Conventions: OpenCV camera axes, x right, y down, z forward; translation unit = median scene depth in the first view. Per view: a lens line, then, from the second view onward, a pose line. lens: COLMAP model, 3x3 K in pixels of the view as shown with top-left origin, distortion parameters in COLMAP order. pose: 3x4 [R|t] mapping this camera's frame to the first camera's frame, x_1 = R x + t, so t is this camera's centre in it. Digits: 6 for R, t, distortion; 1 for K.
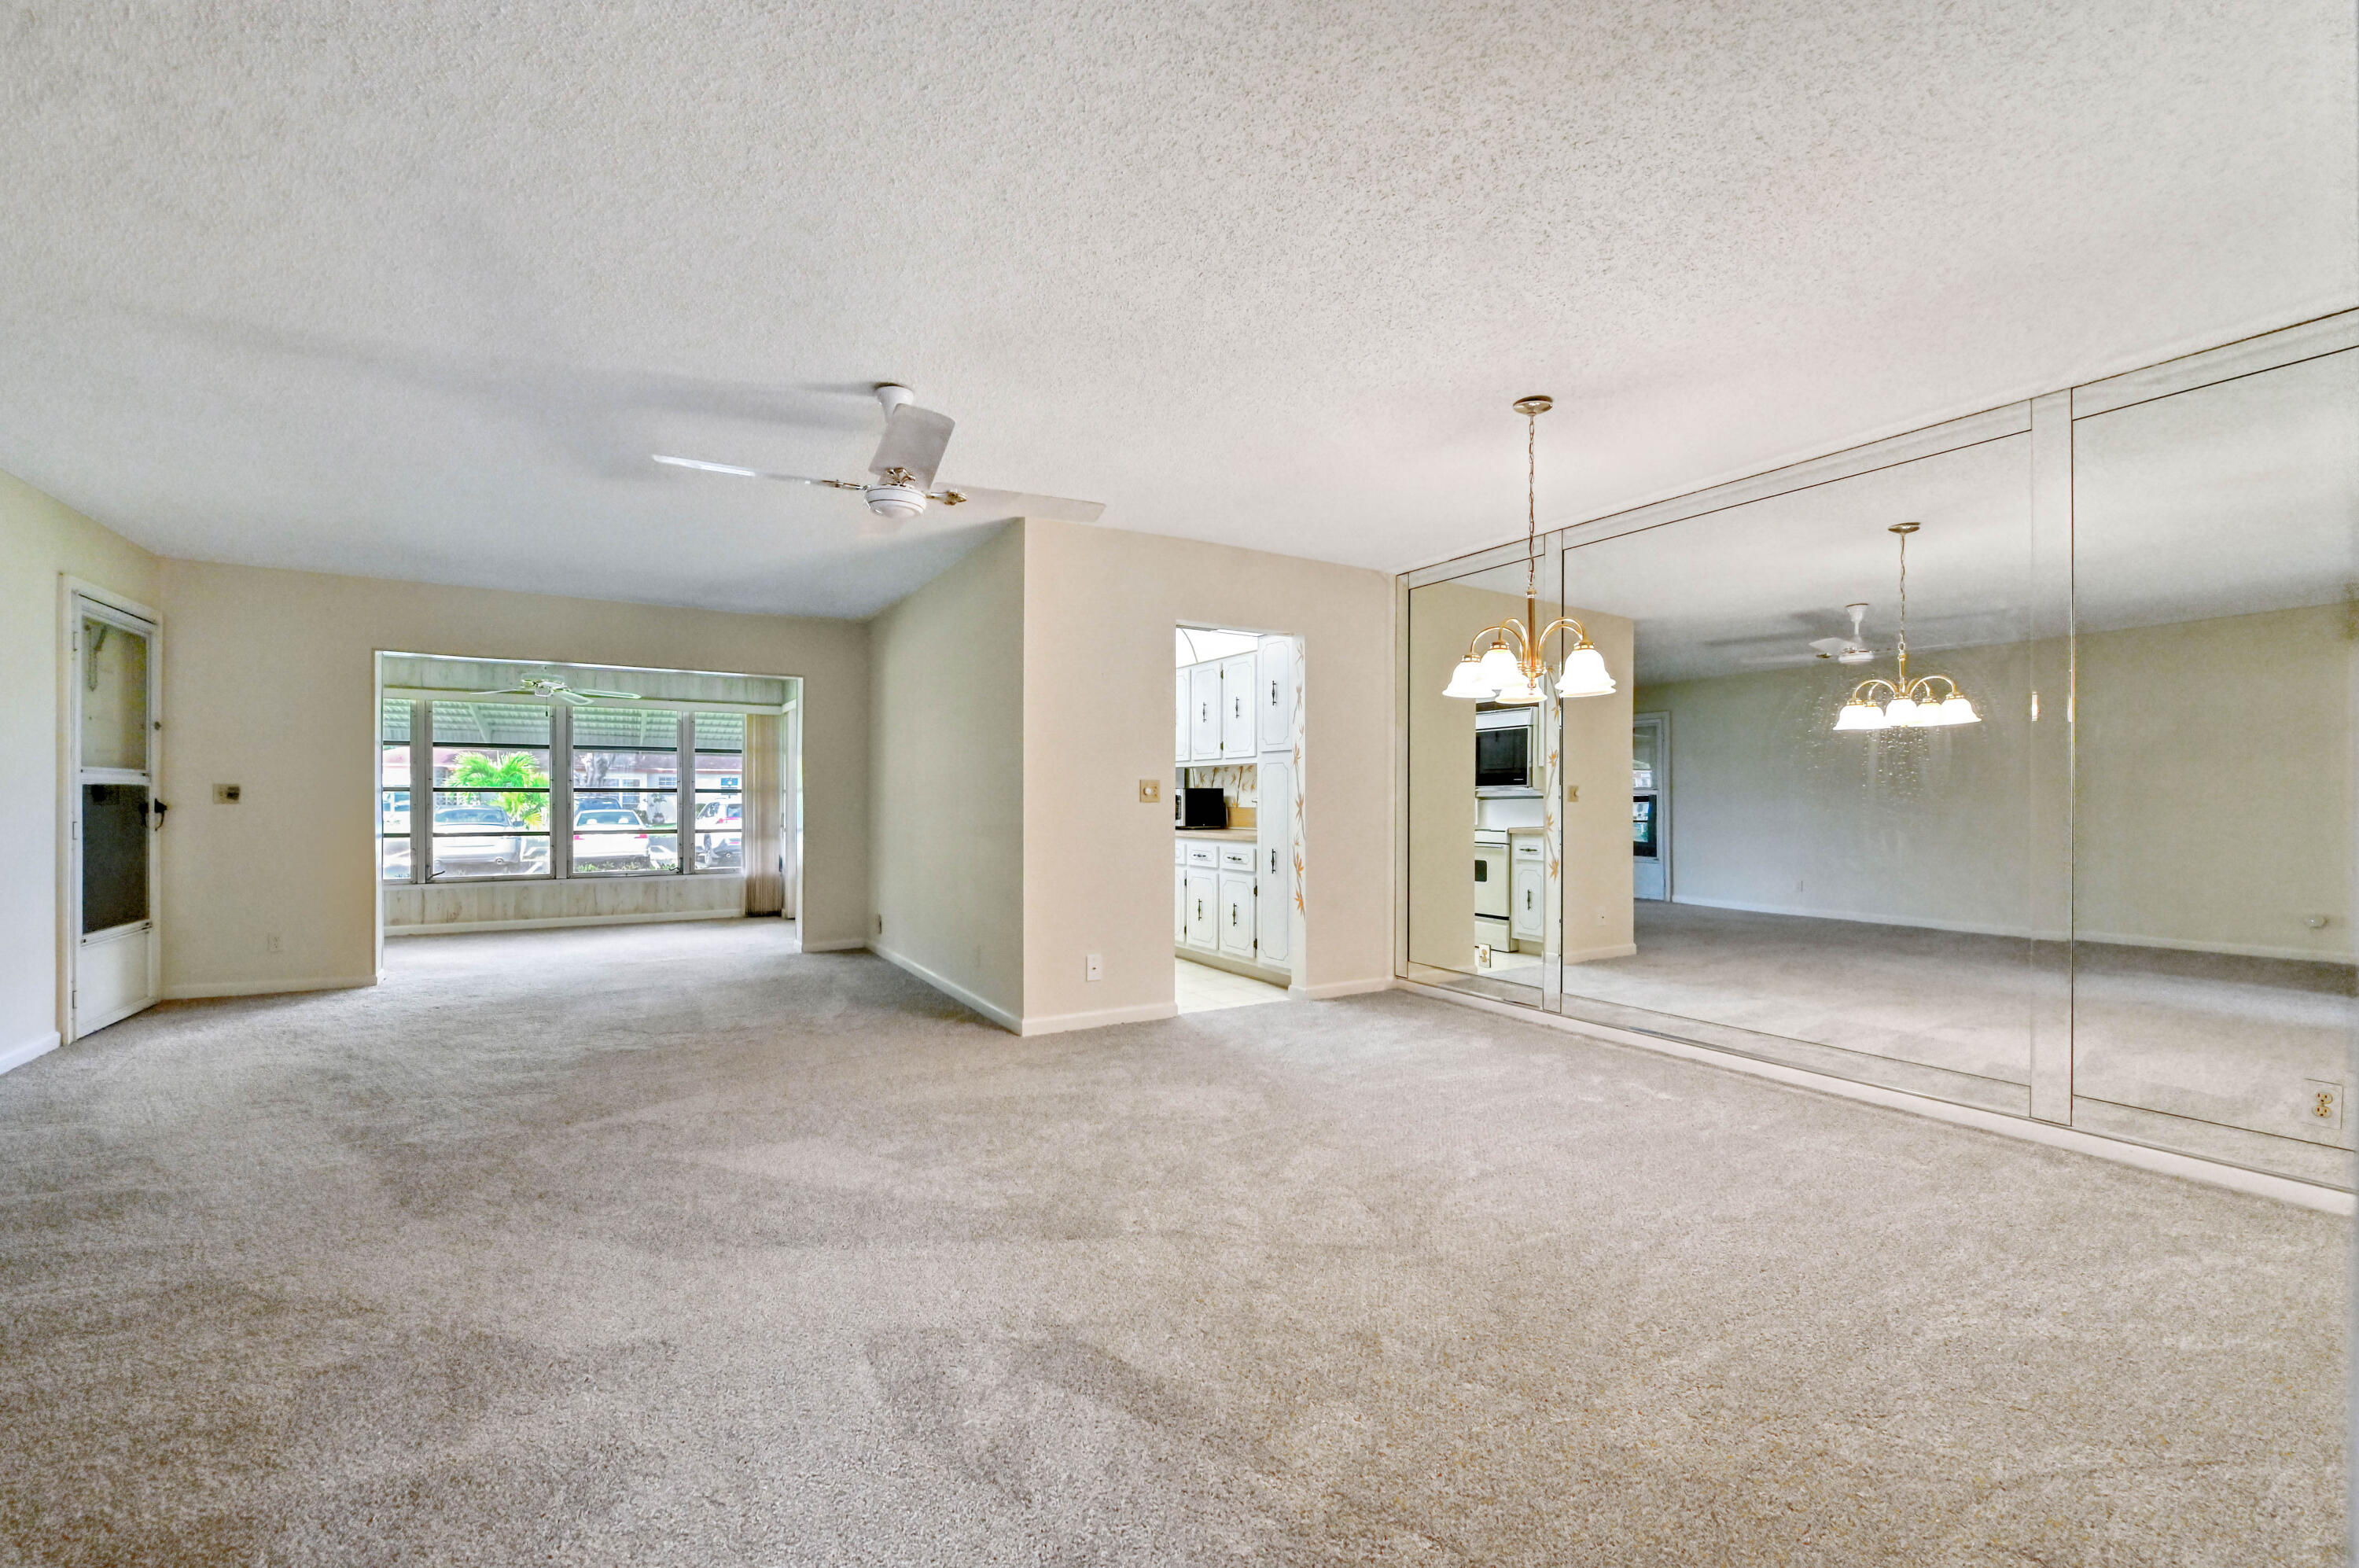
lens RADIAL K [[943.4, 0, 1169.1], [0, 943.4, 800.4], [0, 0, 1]] dist [-0.012642, 0.000096]
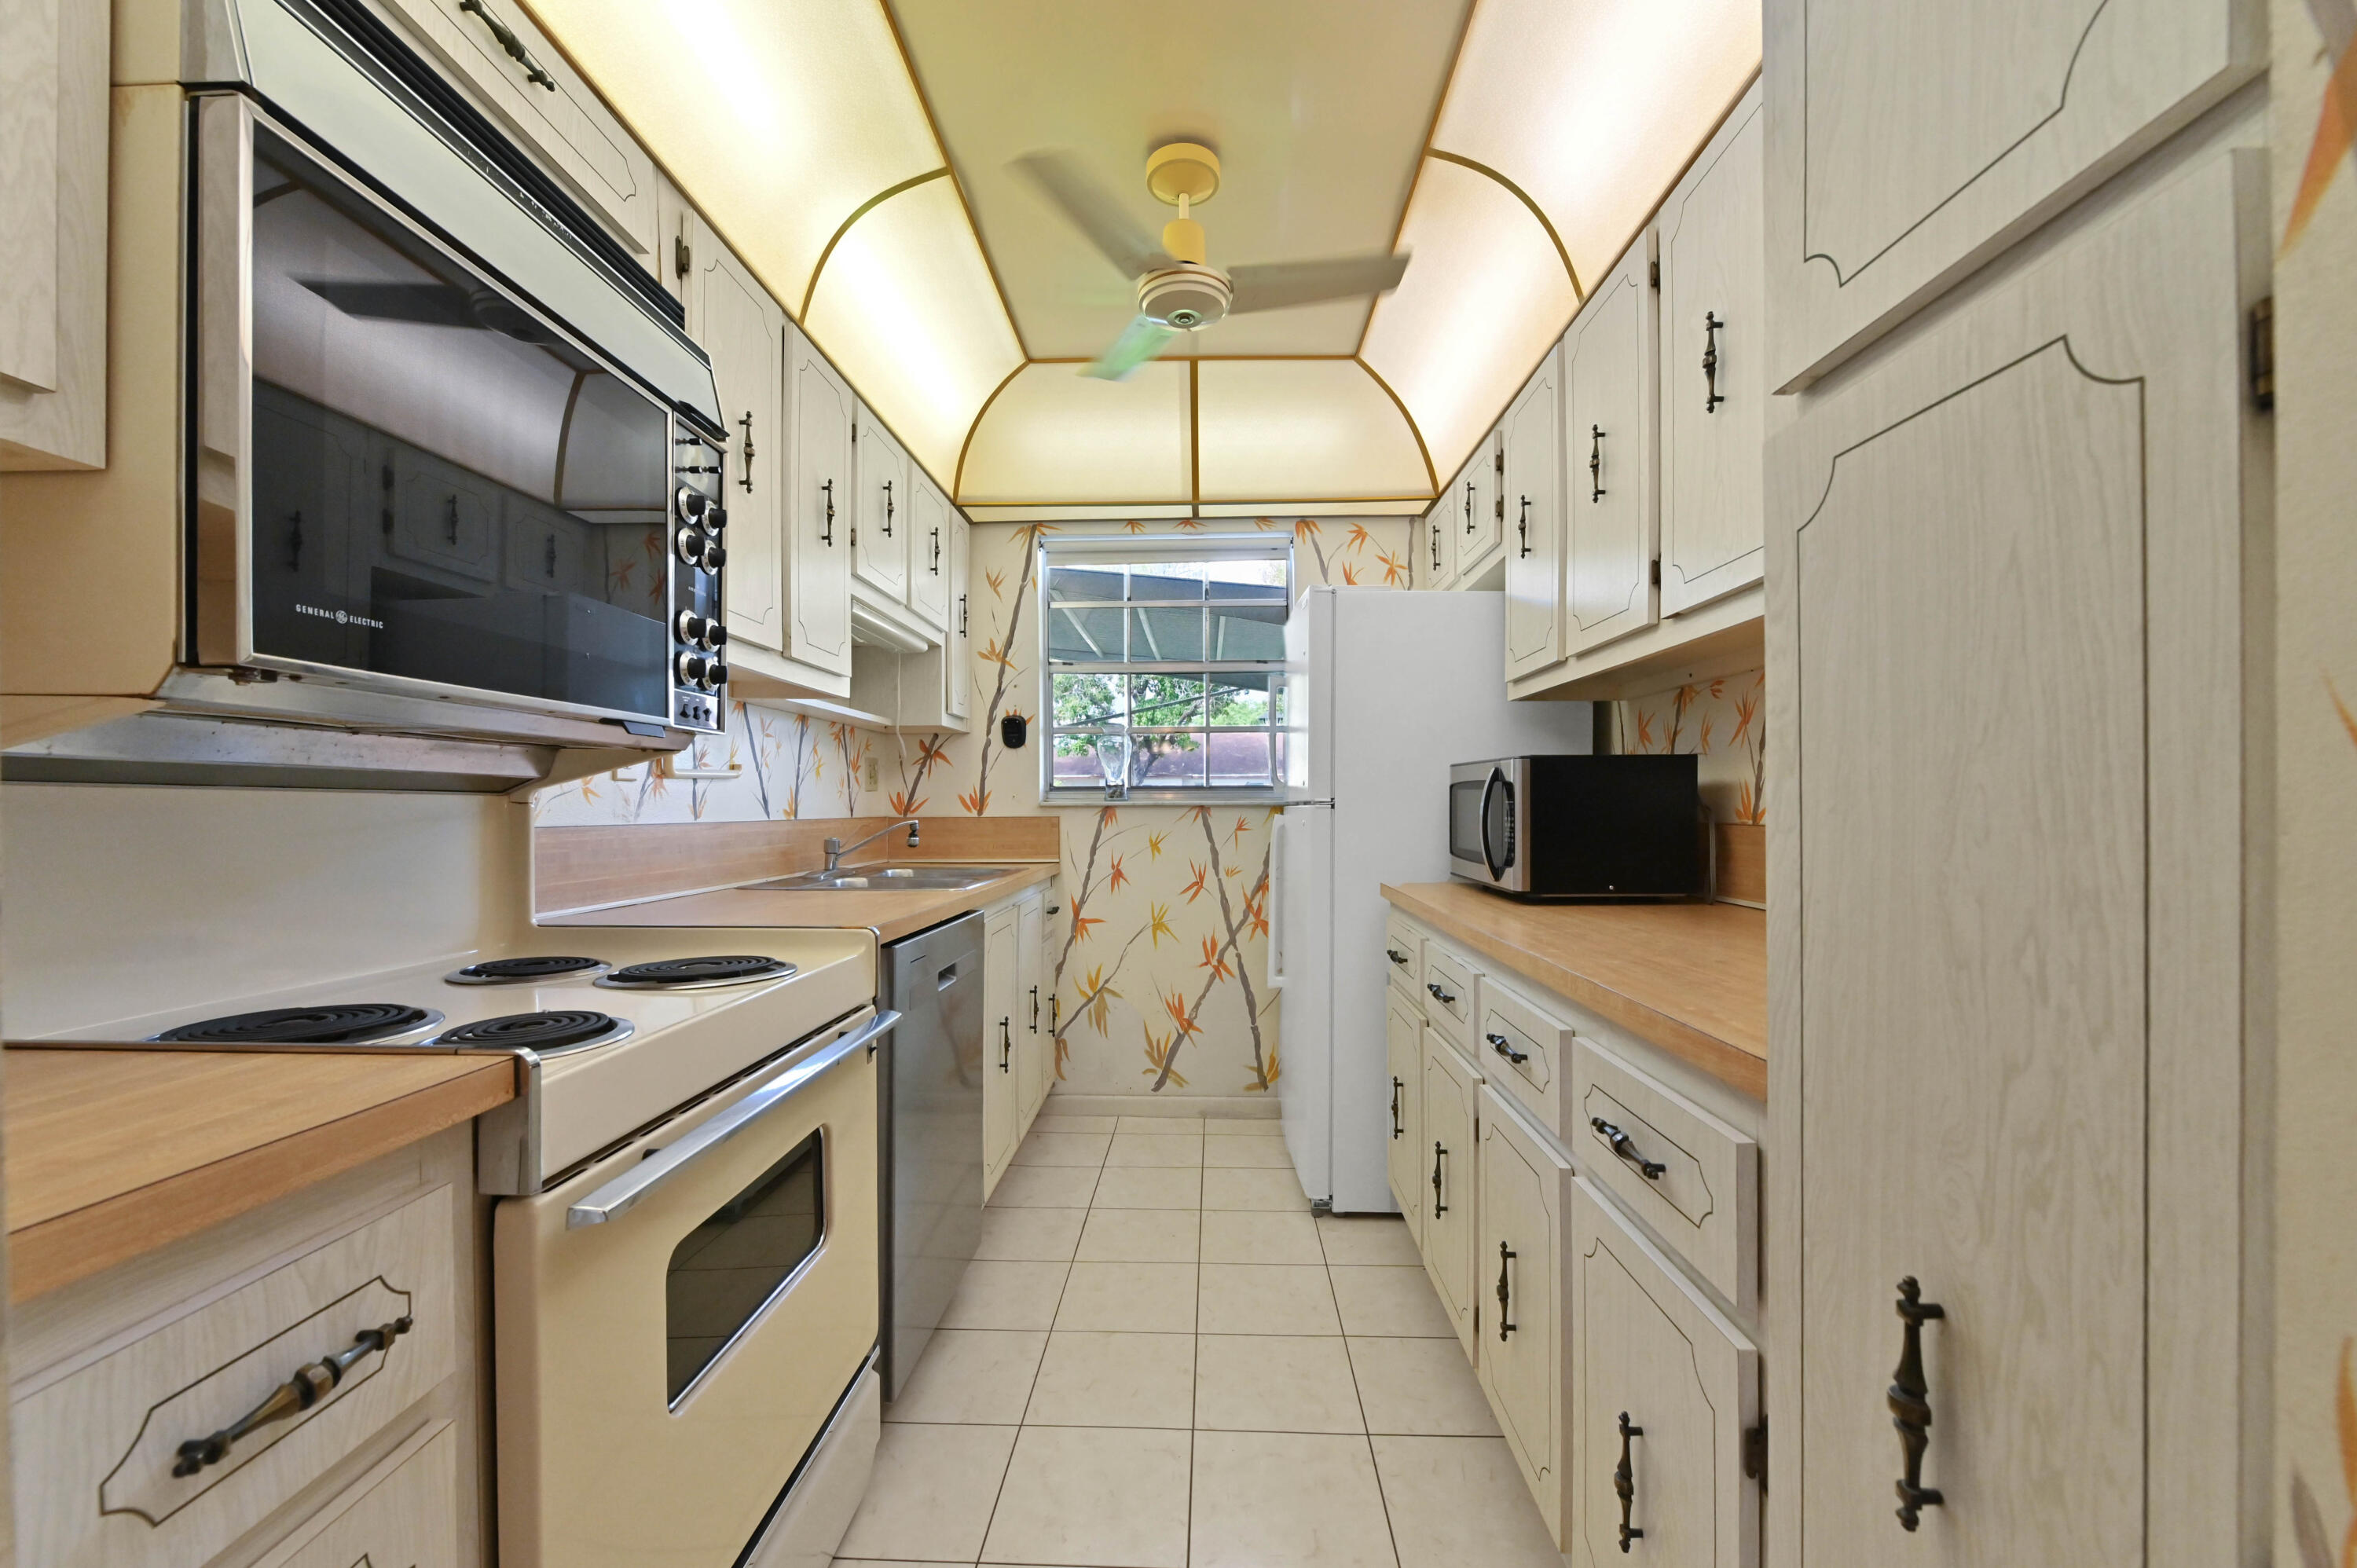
lens RADIAL K [[936.8, 0, 1184.3], [0, 936.8, 817.2], [0, 0, 1]] dist [-0.001291, 0.000159]
pose [[0.847058, 0.004276, -0.531484, 0.108421], [0.002174, 0.999931, 0.011509, 0.002579], [0.531497, -0.010904, 0.846990, 0.979176]]
